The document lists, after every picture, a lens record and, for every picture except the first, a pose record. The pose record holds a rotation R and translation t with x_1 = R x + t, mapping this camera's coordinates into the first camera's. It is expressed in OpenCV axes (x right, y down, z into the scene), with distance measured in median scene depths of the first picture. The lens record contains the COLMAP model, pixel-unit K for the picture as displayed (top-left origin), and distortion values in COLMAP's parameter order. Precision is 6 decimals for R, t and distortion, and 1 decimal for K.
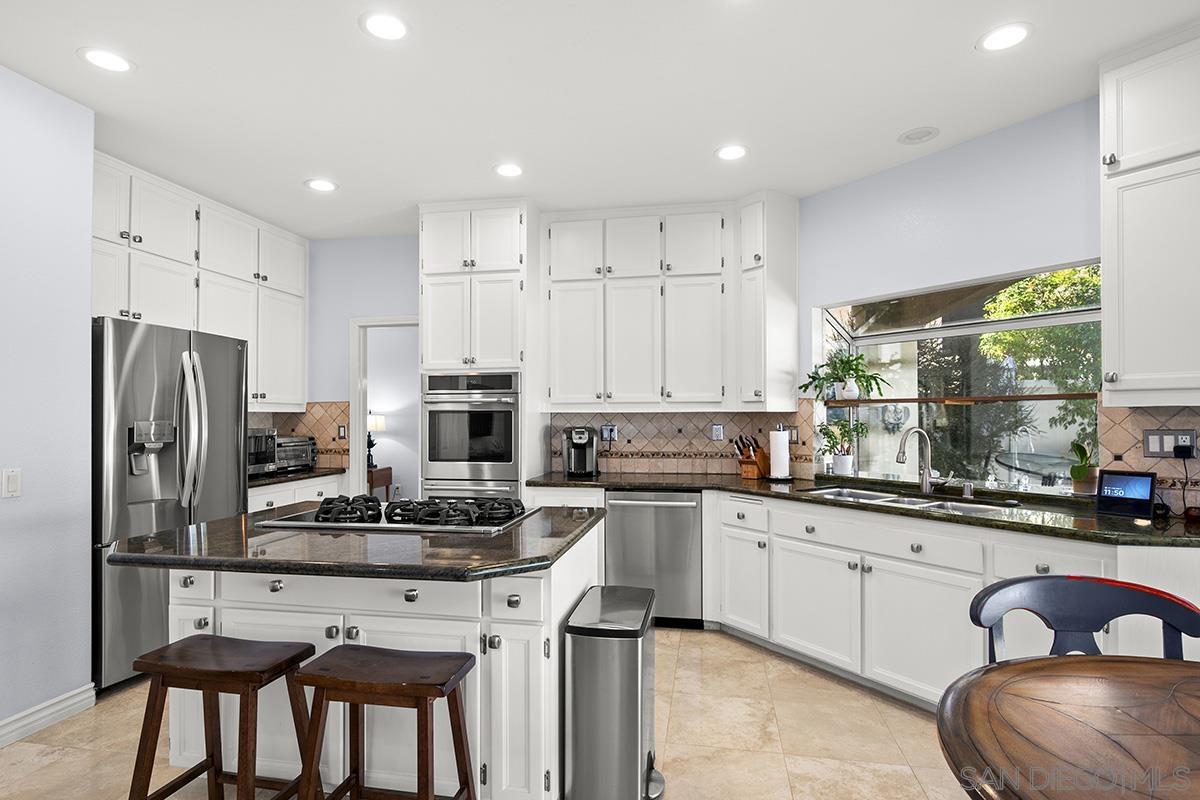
lens RADIAL K [[618.9, 0, 595.4], [0, 618.9, 414.3], [0, 0, 1]] dist [-0.002796, -0.001092]
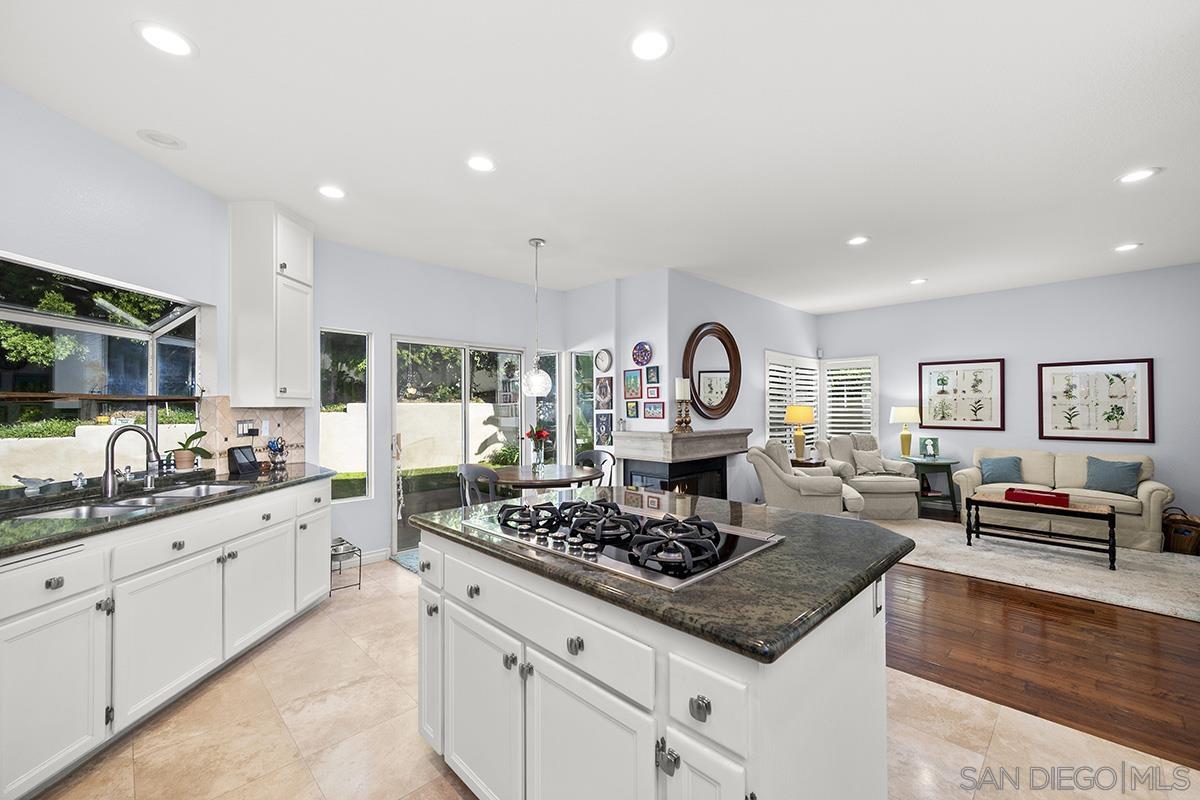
lens RADIAL K [[484.9, 0, 596.0], [0, 484.9, 403.8], [0, 0, 1]] dist [0.001367, 0.000106]
pose [[-0.822372, 0.010670, 0.568850, -0.410161], [0.003324, 0.999897, -0.013951, 0.000477], [-0.568940, -0.009582, -0.822323, 0.974972]]
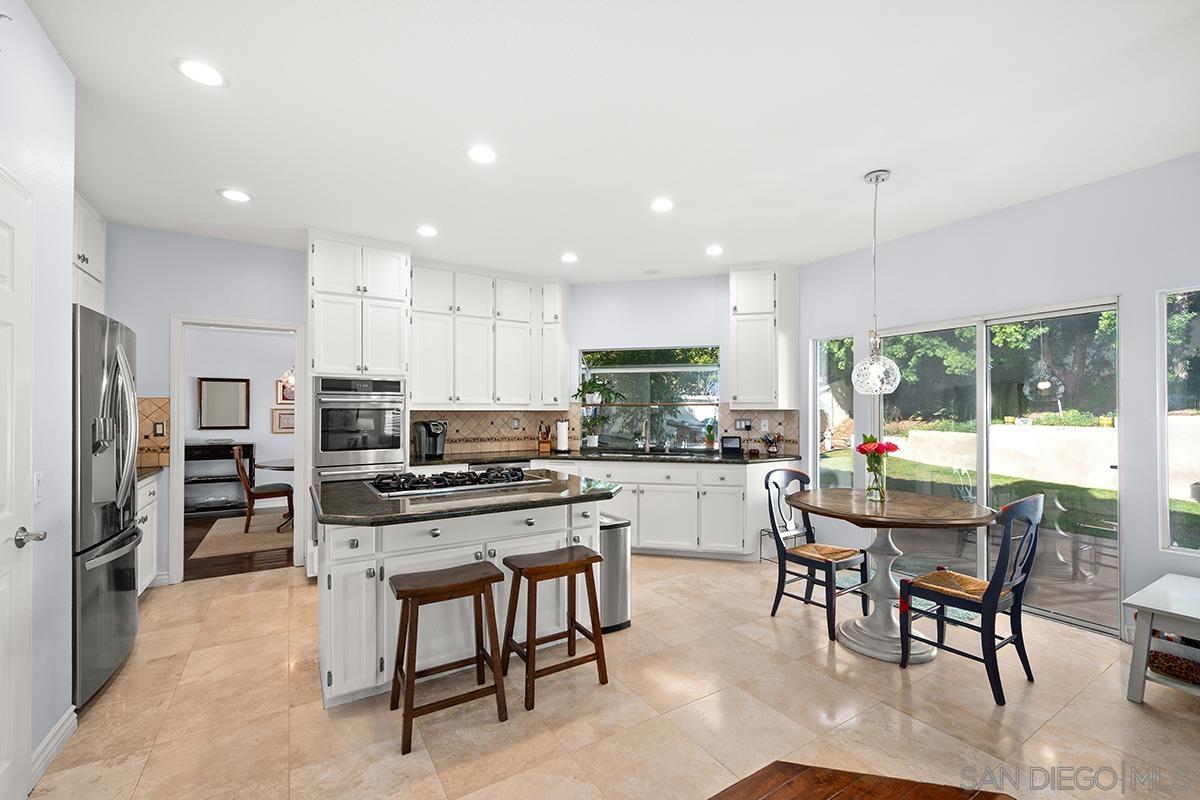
lens RADIAL K [[504.2, 0, 600.4], [0, 504.2, 409.2], [0, 0, 1]] dist [0.000299, 0.000003]
pose [[0.734145, 0.005250, 0.678972, -0.539773], [-0.003750, 0.999986, -0.003677, -0.002856], [-0.678982, 0.000153, 0.734155, -0.060329]]
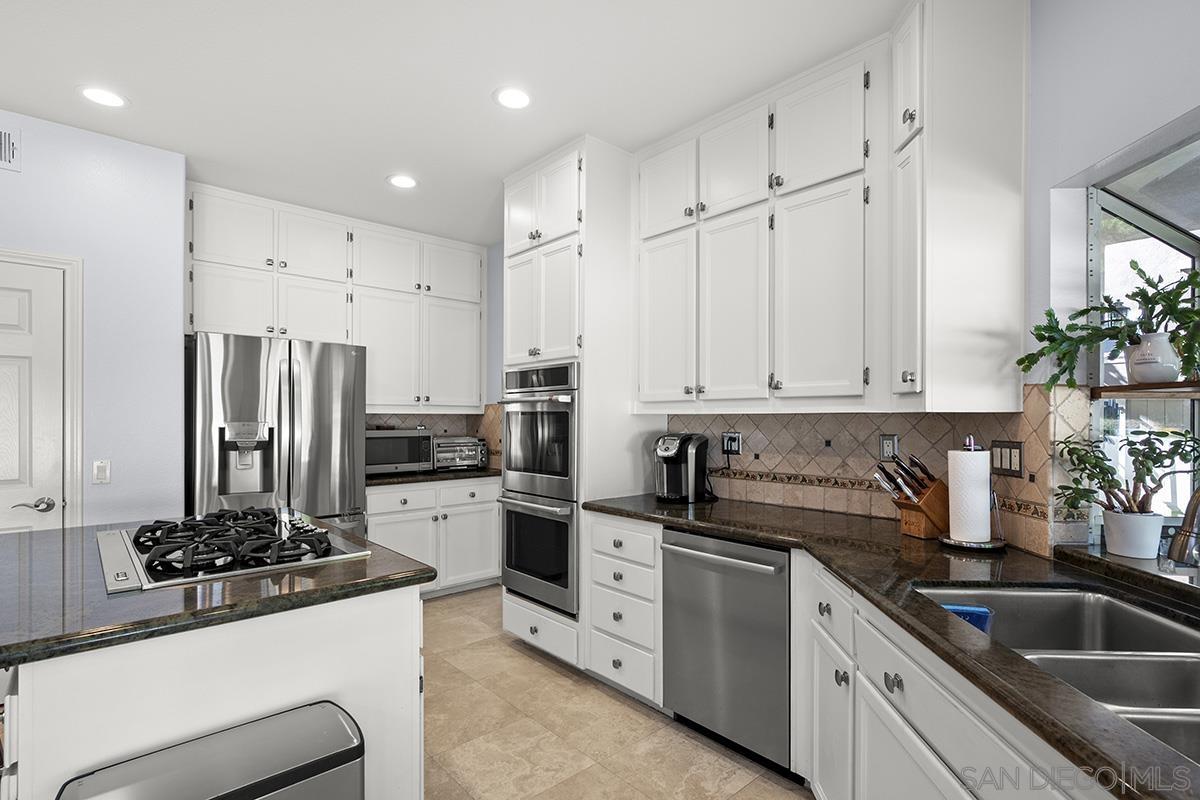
lens RADIAL K [[571.8, 0, 604.4], [0, 571.8, 419.6], [0, 0, 1]] dist [-0.000769, -0.000114]
pose [[0.799345, 0.004967, -0.600851, 0.334711], [-0.000294, 0.999969, 0.007875, -0.001918], [0.600872, -0.006118, 0.799322, 0.442630]]
